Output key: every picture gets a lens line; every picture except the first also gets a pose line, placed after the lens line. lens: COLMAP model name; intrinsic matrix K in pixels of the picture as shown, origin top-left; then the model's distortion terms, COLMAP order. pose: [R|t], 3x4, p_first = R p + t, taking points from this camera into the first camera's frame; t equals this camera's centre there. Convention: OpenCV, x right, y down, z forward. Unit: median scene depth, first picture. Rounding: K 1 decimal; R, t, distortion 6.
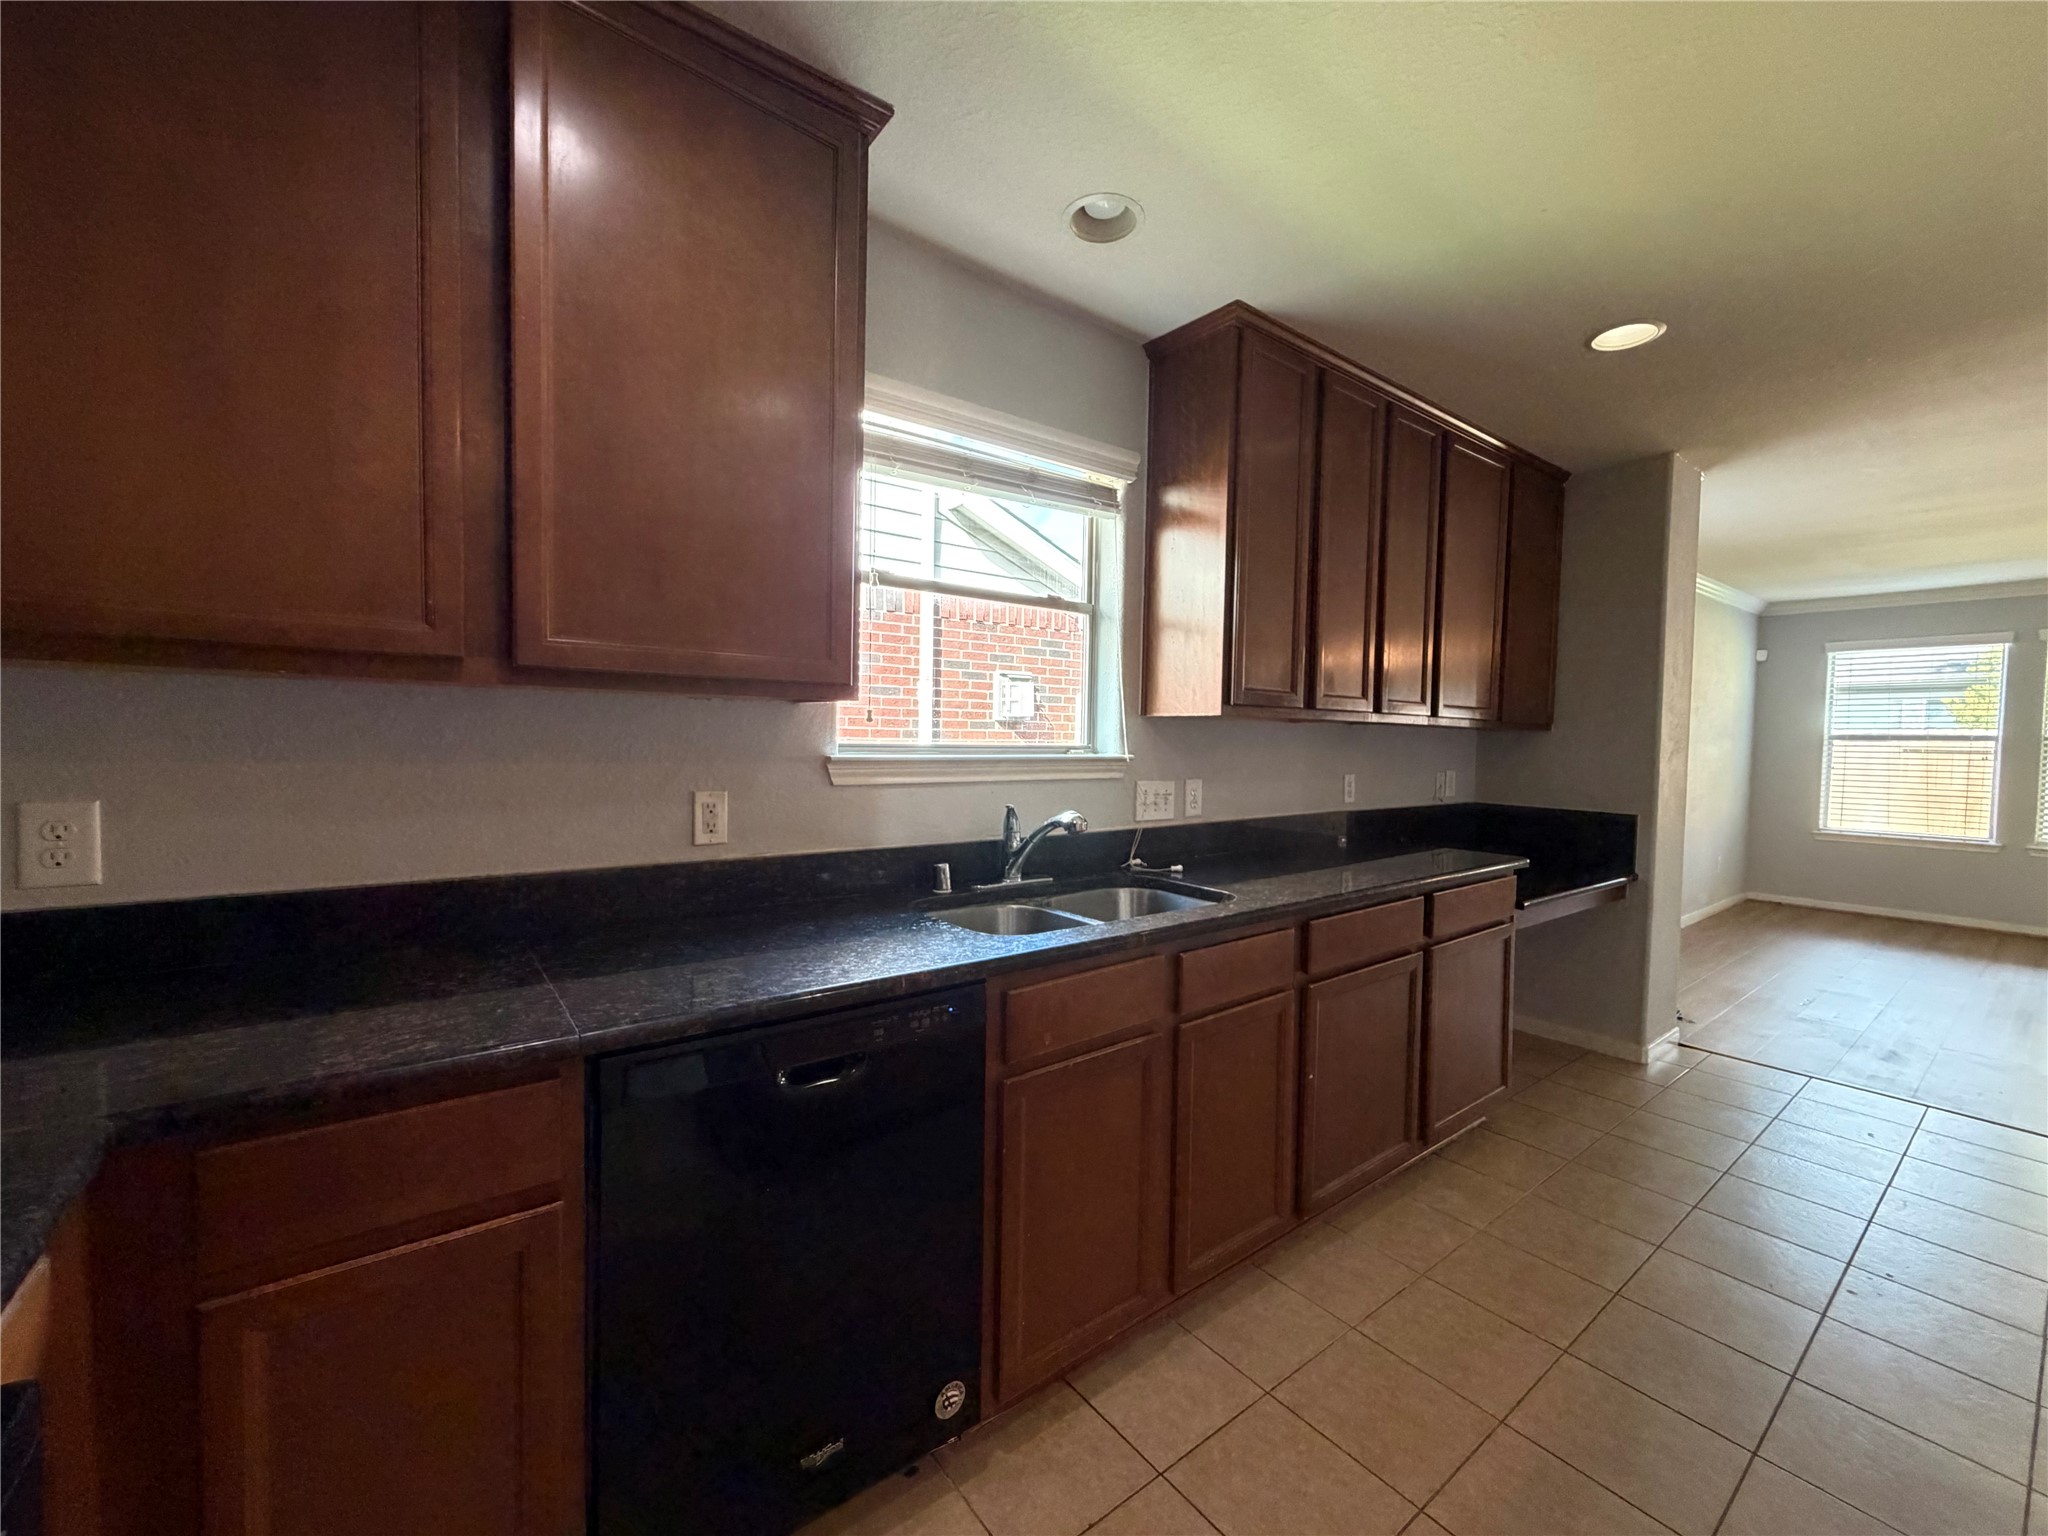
lens RADIAL K [[823.6, 0, 1013.4], [0, 823.6, 763.9], [0, 0, 1]] dist [-0.000280, -0.000129]
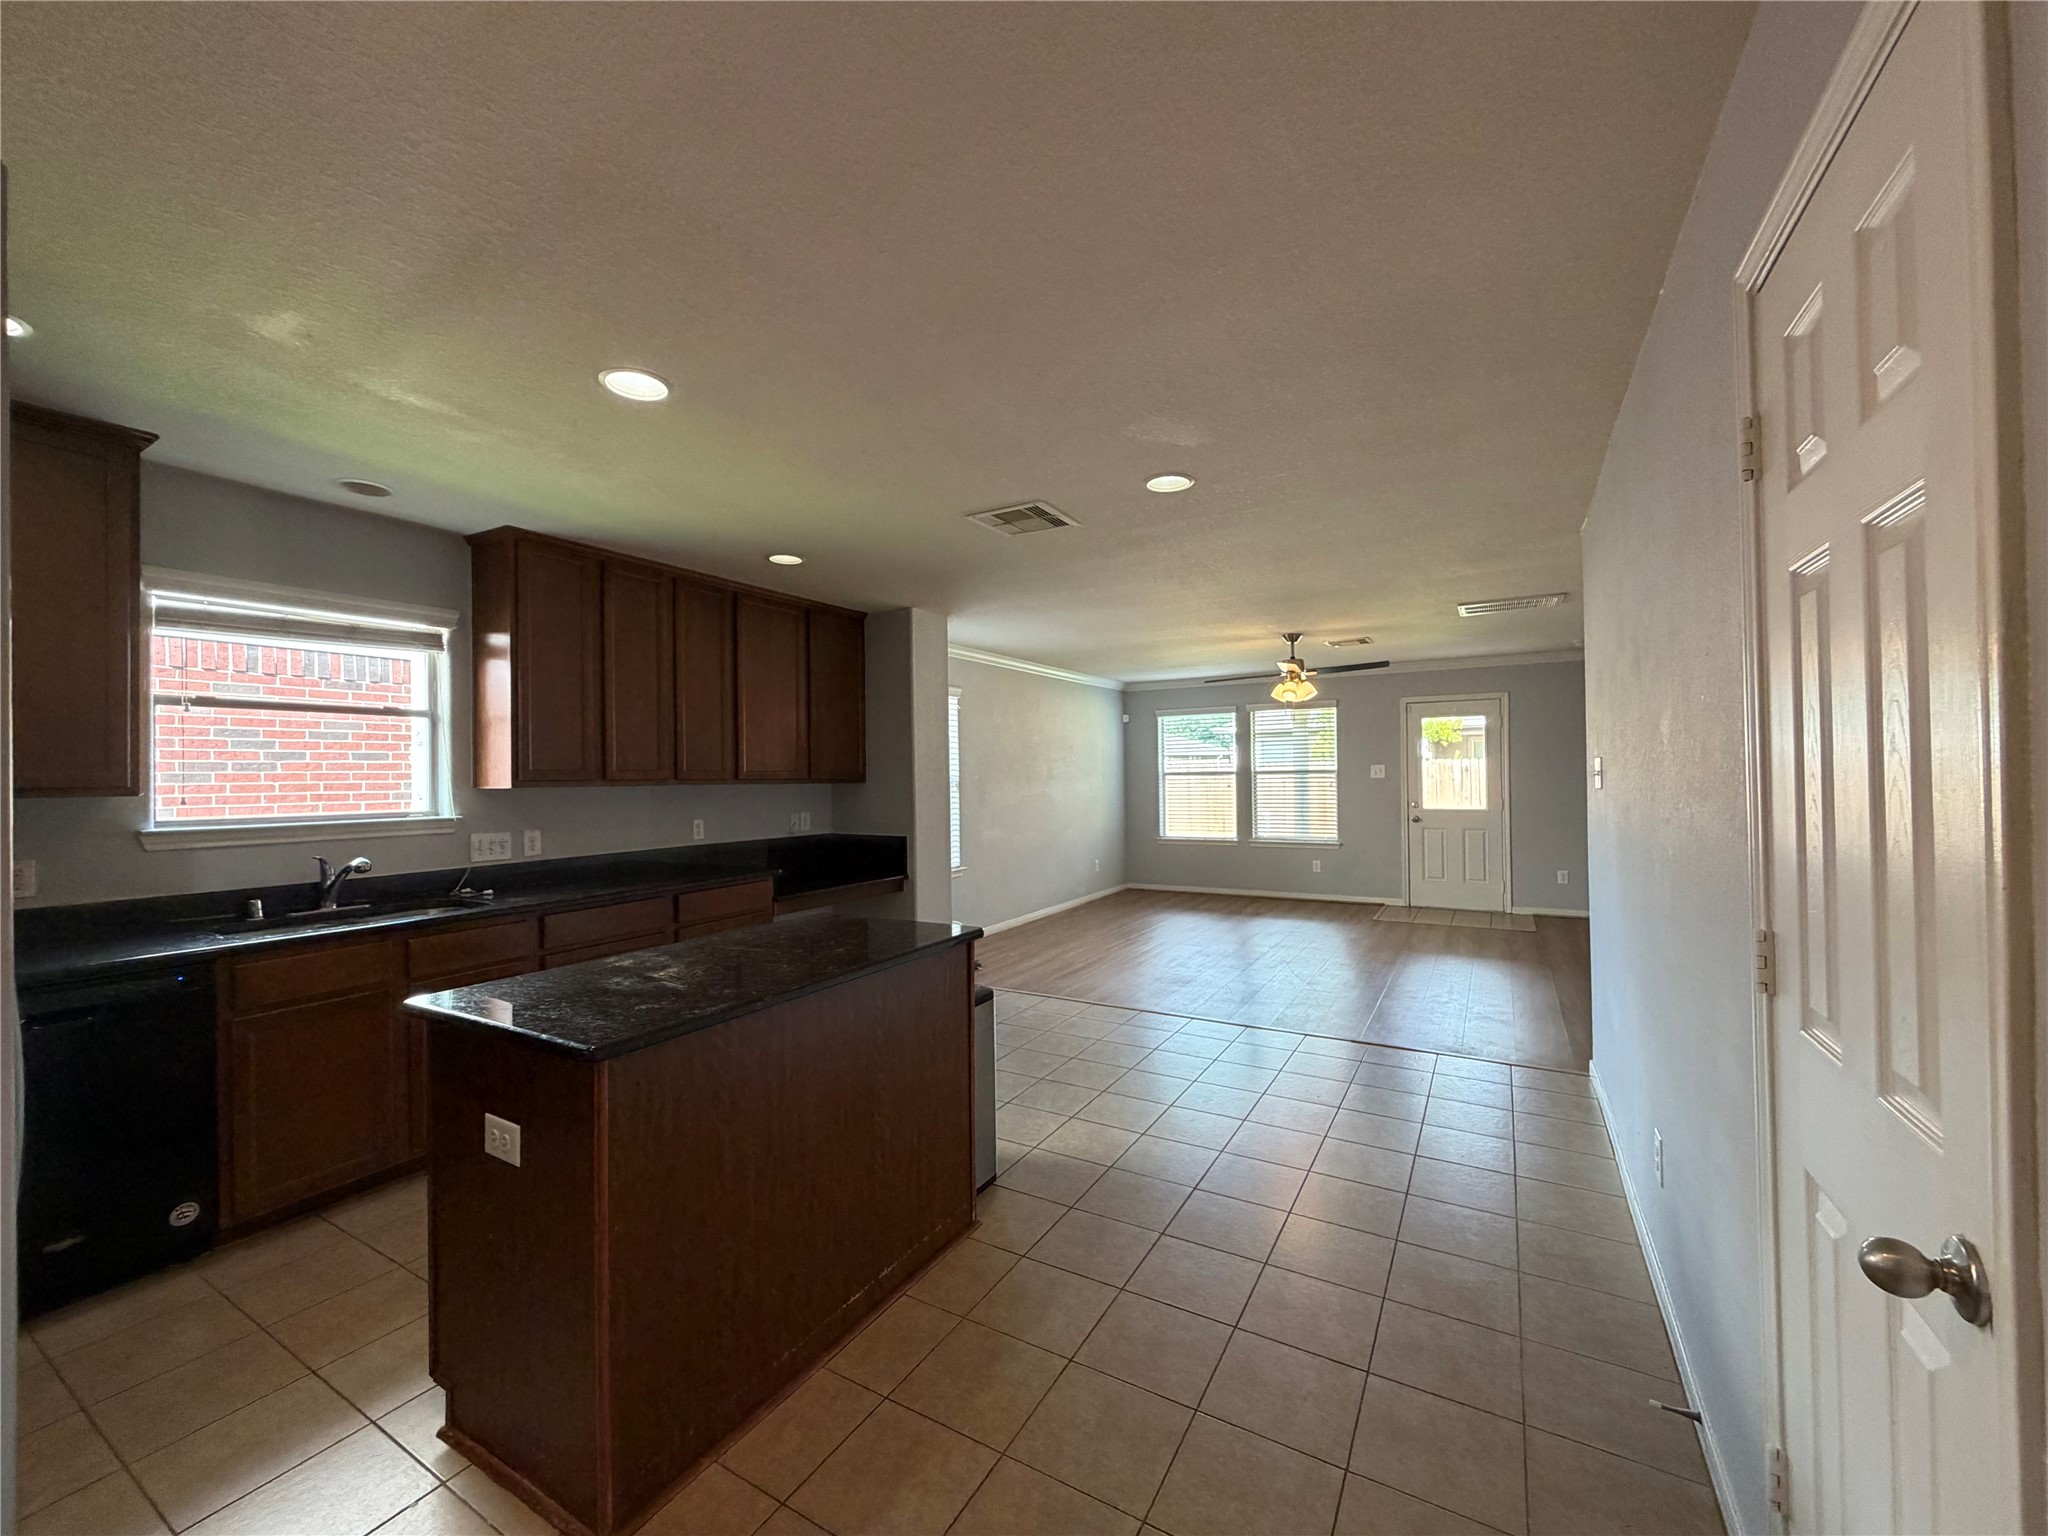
lens RADIAL K [[822.2, 0, 1023.4], [0, 822.2, 762.4], [0, 0, 1]] dist [-0.001382, -0.000571]
pose [[0.920147, -0.022160, 0.390945, 0.481447], [0.041979, 0.998226, -0.042221, -0.003289], [-0.389315, 0.055260, 0.919445, -0.699633]]
